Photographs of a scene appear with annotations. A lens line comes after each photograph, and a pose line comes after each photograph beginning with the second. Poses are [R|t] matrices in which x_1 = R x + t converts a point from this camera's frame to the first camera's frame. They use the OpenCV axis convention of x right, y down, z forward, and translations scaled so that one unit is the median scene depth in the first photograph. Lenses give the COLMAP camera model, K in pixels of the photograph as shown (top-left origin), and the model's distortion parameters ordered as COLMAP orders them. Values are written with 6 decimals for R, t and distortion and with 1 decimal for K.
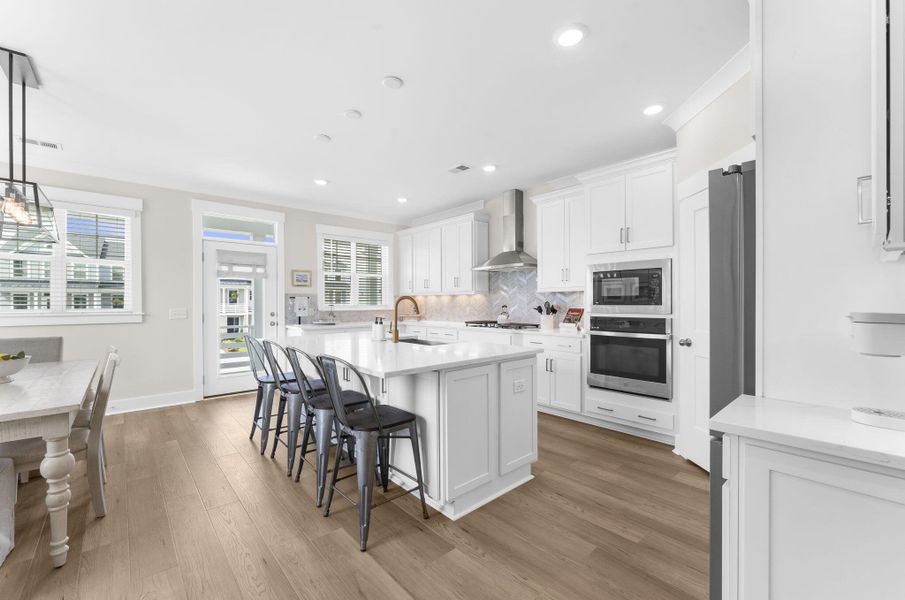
lens RADIAL K [[369.9, 0, 439.9], [0, 369.9, 304.7], [0, 0, 1]] dist [0.000361, -0.000243]
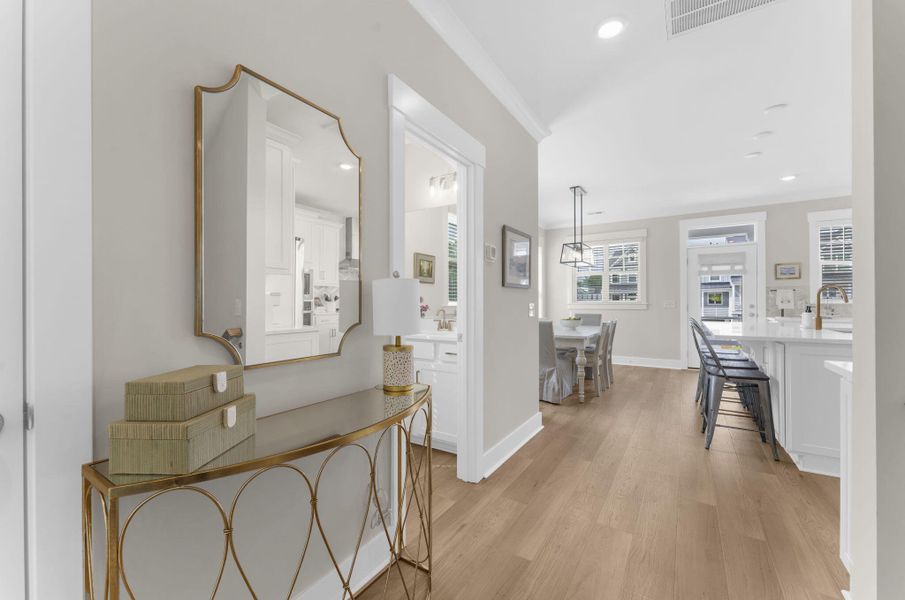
lens RADIAL K [[369.9, 0, 445.2], [0, 369.9, 301.8], [0, 0, 1]] dist [0.000361, -0.000243]
pose [[0.277136, 0.001070, -0.960830, 0.405501], [-0.004159, 0.999991, -0.000086, 0.018860], [0.960822, 0.004020, 0.277138, -0.205605]]
